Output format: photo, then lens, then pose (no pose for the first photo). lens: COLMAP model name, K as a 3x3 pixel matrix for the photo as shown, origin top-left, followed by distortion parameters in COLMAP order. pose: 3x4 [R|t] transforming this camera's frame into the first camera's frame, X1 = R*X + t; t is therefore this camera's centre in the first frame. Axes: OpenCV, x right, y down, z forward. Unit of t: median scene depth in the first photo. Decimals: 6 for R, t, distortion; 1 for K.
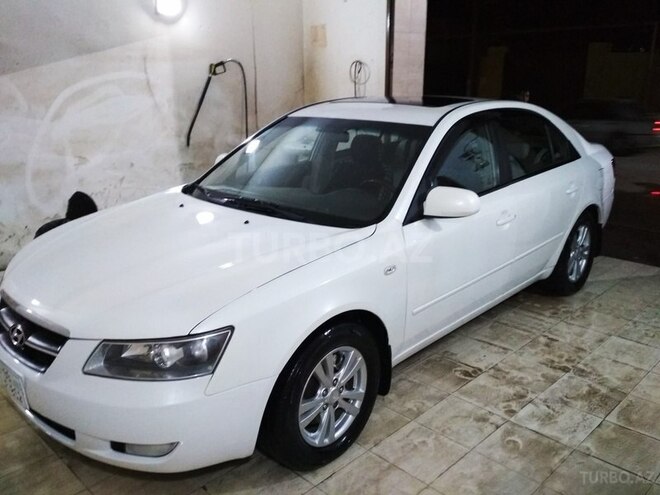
lens RADIAL K [[594.8, 0, 333.6], [0, 594.8, 253.3], [0, 0, 1]] dist [0.101054, -0.205381]
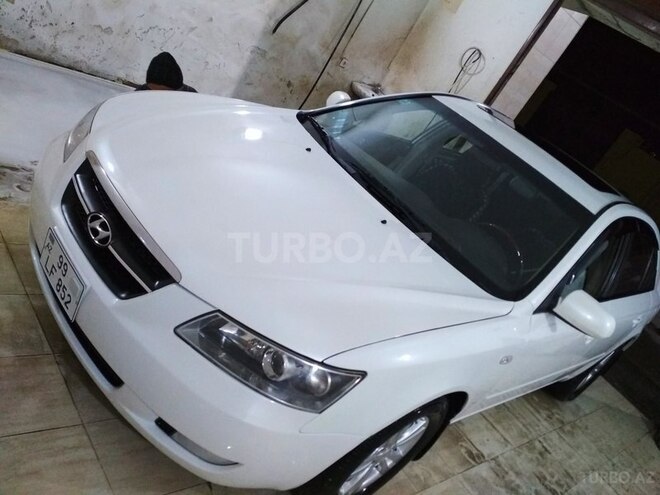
lens RADIAL K [[587.2, 0, 330.9], [0, 587.2, 256.7], [0, 0, 1]] dist [0.113363, -0.206526]
pose [[0.857043, 0.492009, 0.152986, -0.262232], [-0.508256, 0.856031, 0.094270, -0.041540], [-0.084579, -0.158549, 0.983722, 0.148862]]
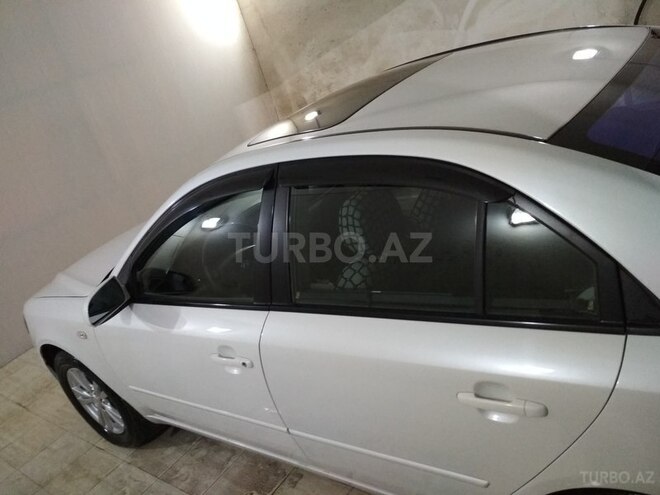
lens RADIAL K [[594.8, 0, 333.6], [0, 594.8, 253.3], [0, 0, 1]] dist [0.101054, -0.205381]
pose [[0.084867, 0.369647, -0.925288, 0.811927], [0.006907, 0.928398, 0.371523, -0.372907], [0.996368, -0.037921, 0.076237, 1.066376]]
